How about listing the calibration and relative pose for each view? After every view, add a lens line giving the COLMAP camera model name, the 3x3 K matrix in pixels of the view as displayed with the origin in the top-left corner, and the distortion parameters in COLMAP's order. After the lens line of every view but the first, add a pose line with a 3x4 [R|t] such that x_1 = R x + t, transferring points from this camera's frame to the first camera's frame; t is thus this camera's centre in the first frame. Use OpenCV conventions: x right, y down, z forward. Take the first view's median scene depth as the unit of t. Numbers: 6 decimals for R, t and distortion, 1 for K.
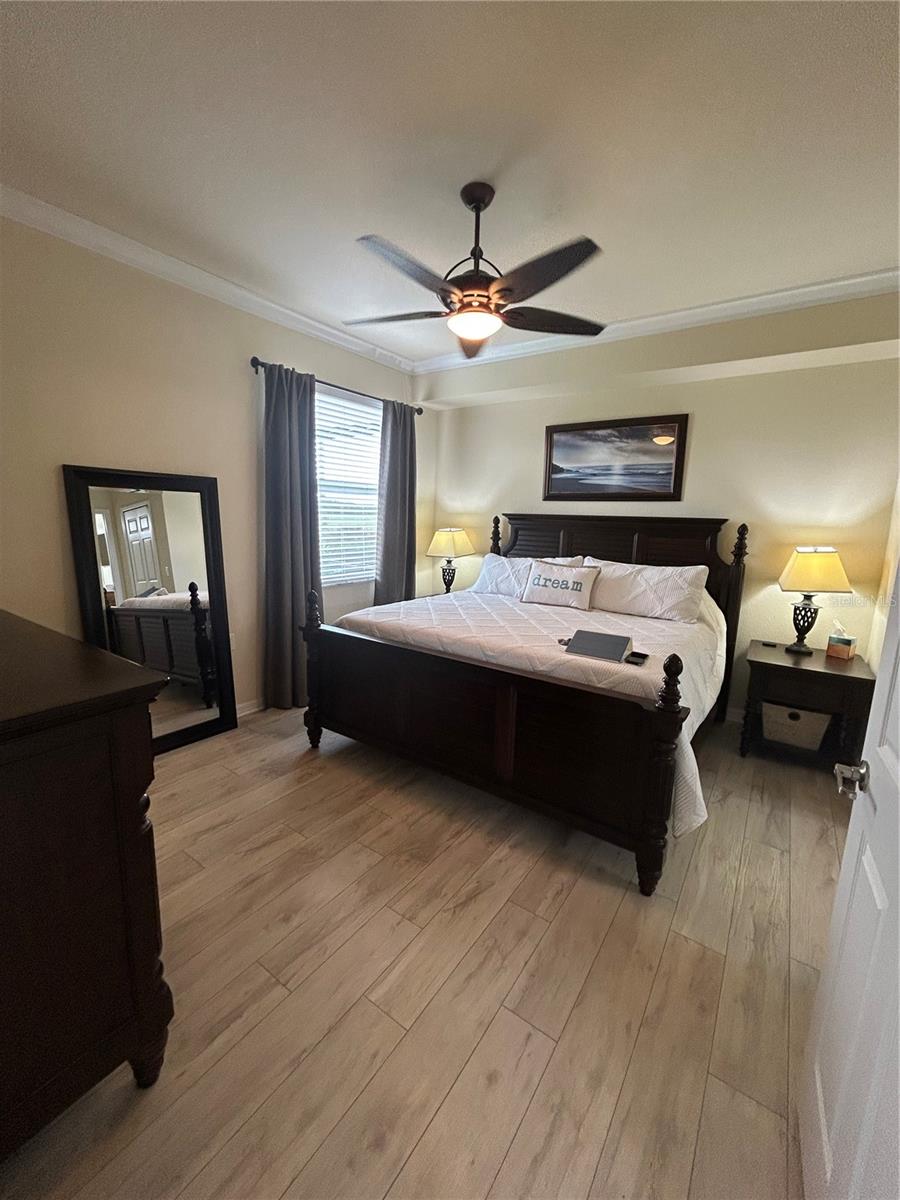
lens RADIAL K [[480.4, 0, 450.0], [0, 480.4, 600.0], [0, 0, 1]] dist [-0.008801, -0.000020]
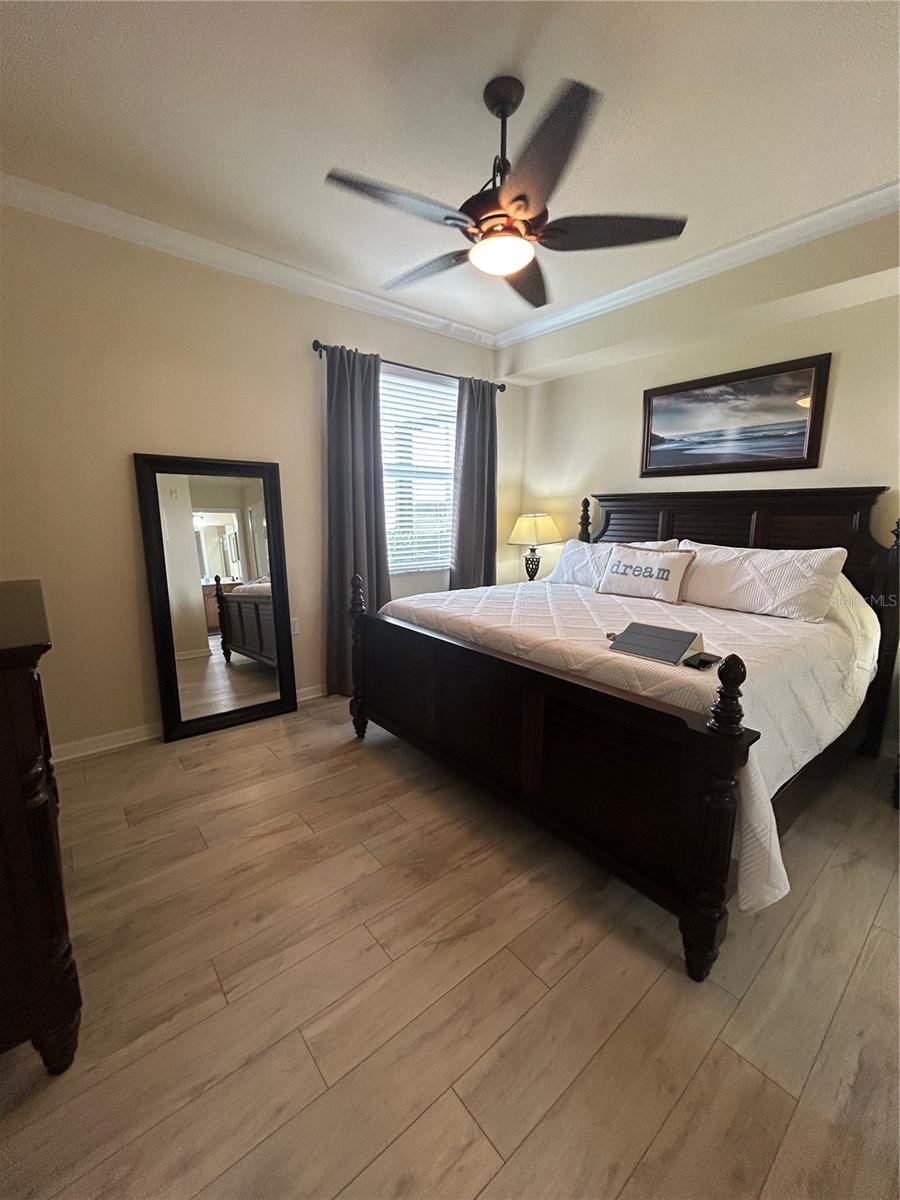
lens RADIAL K [[483.2, 0, 449.8], [0, 483.2, 597.6], [0, 0, 1]] dist [-0.004740, 0.000340]
pose [[0.964635, 0.022359, -0.262641, 0.142096], [-0.022798, 0.999739, 0.001374, 0.020544], [0.262603, 0.004662, 0.964893, 0.110694]]
